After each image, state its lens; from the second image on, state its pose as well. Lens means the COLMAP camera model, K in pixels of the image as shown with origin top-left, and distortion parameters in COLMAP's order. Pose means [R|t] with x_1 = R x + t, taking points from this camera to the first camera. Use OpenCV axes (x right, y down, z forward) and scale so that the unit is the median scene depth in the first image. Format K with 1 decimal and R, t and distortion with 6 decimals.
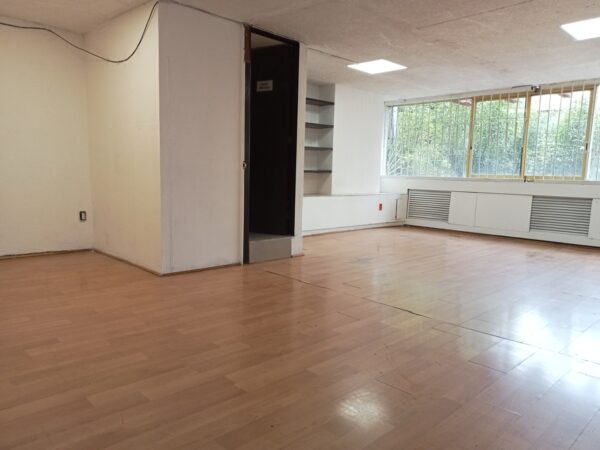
lens RADIAL K [[448.8, 0, 302.6], [0, 448.8, 228.4], [0, 0, 1]] dist [0.027245, -0.006581]
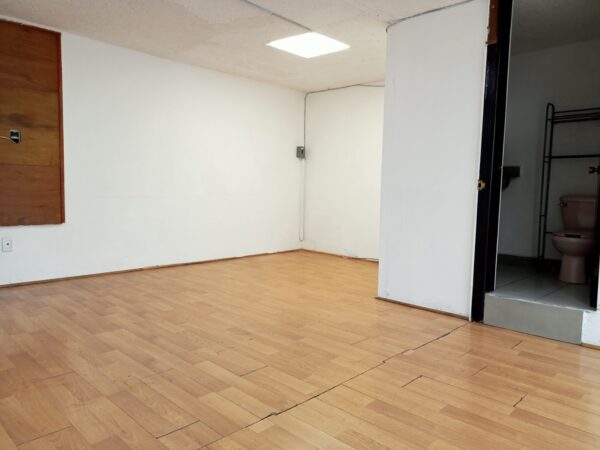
lens RADIAL K [[448.8, 0, 302.6], [0, 448.8, 228.4], [0, 0, 1]] dist [0.027245, -0.006581]
pose [[0.009358, 0.063525, -0.997936, 0.585238], [-0.137093, 0.988638, 0.061648, -0.075480], [0.990514, 0.136233, 0.017961, 0.690640]]
